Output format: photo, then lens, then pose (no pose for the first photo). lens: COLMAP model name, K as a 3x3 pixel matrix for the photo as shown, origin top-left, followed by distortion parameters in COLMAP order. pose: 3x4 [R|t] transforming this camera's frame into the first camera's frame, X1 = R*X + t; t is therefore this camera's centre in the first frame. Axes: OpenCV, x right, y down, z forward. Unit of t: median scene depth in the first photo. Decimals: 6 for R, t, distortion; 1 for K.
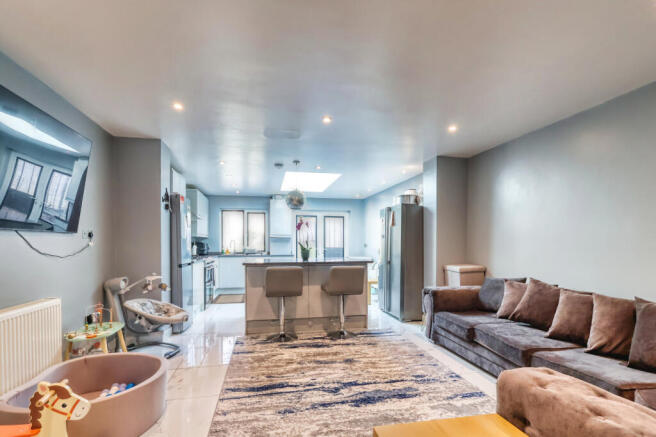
lens RADIAL K [[305.1, 0, 327.8], [0, 305.1, 230.4], [0, 0, 1]] dist [0.000208, 0.000098]
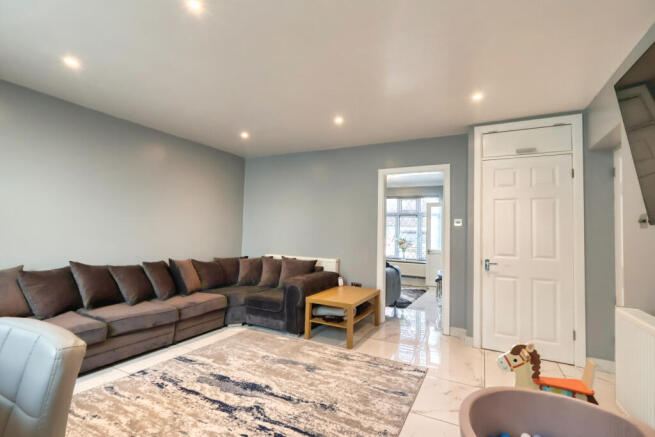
lens RADIAL K [[304.6, 0, 327.3], [0, 304.6, 230.3], [0, 0, 1]] dist [0.000208, 0.000098]
pose [[-0.766069, -0.015897, 0.642562, -0.661207], [-0.054731, 0.997677, -0.040568, 0.075268], [-0.640424, -0.066245, -0.765159, 1.575935]]
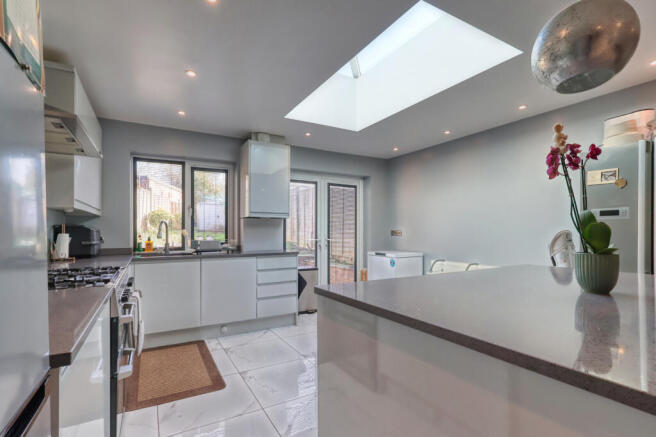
lens RADIAL K [[305.1, 0, 327.8], [0, 305.1, 230.4], [0, 0, 1]] dist [0.000208, 0.000098]
pose [[0.956078, 0.002403, 0.293102, -0.201508], [-0.016196, 0.998872, 0.044642, 0.018949], [-0.292664, -0.047429, 0.955038, 0.468307]]
